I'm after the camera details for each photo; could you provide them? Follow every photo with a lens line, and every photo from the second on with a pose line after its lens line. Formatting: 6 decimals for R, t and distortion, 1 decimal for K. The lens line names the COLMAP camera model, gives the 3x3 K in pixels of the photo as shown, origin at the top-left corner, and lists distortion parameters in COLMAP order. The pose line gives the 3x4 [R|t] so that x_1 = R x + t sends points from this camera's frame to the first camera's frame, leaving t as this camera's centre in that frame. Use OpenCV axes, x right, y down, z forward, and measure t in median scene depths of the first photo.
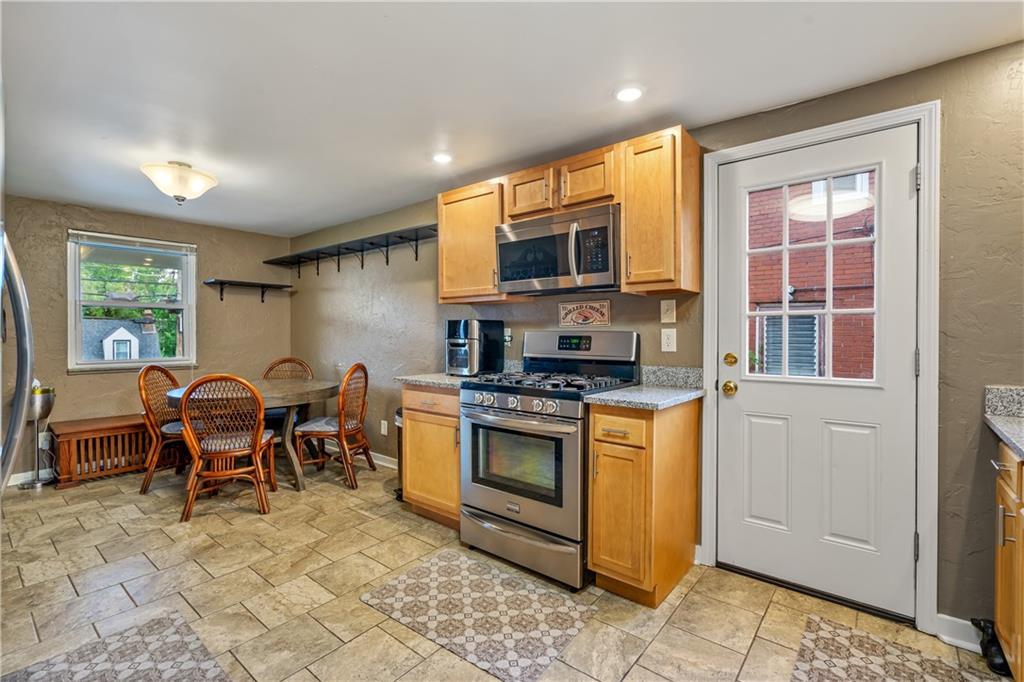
lens RADIAL K [[463.9, 0, 499.0], [0, 463.9, 339.1], [0, 0, 1]] dist [-0.005060, 0.002347]
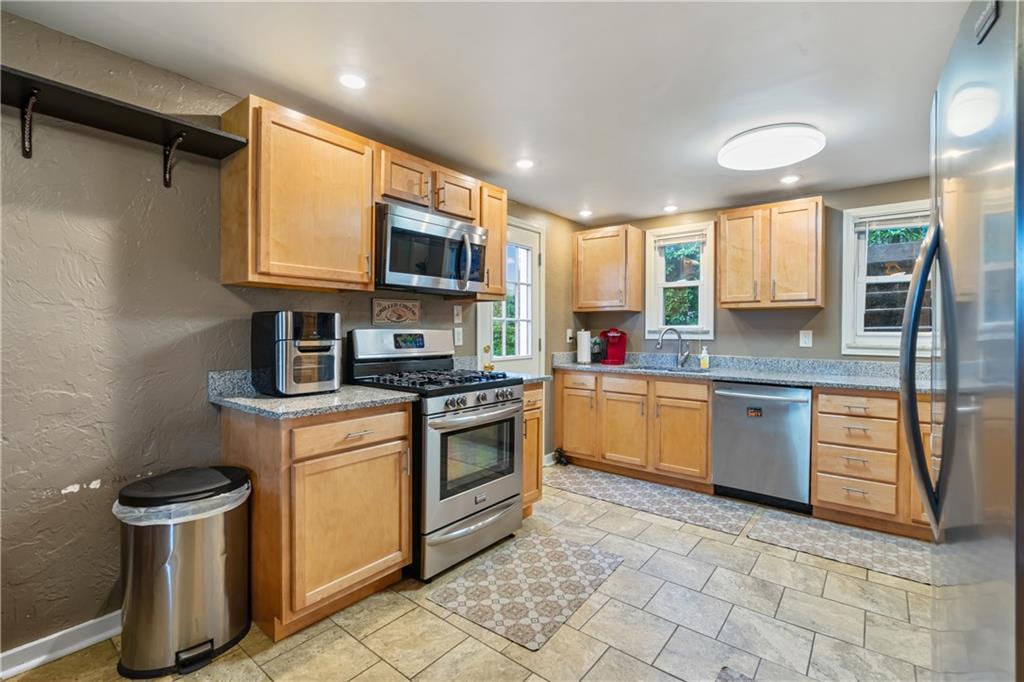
lens RADIAL K [[463.9, 0, 510.9], [0, 463.9, 336.1], [0, 0, 1]] dist [-0.005060, 0.002347]
pose [[-0.029984, -0.012792, 0.999469, -0.961471], [0.008119, 0.999882, 0.013041, -0.015418], [-0.999517, 0.008505, -0.029877, 0.909178]]
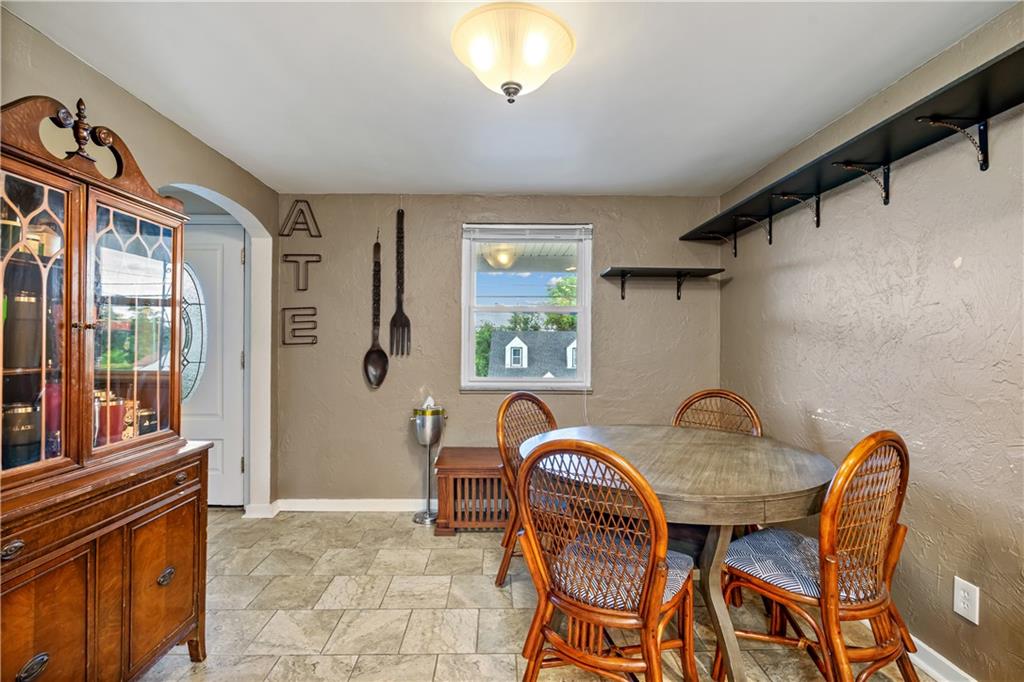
lens RADIAL K [[463.9, 0, 504.6], [0, 463.9, 342.4], [0, 0, 1]] dist [-0.005060, 0.002347]
pose [[0.655547, 0.003892, -0.755144, -0.359180], [-0.012261, 0.999910, -0.005490, -0.022790], [0.755055, 0.012858, 0.655536, 0.788087]]
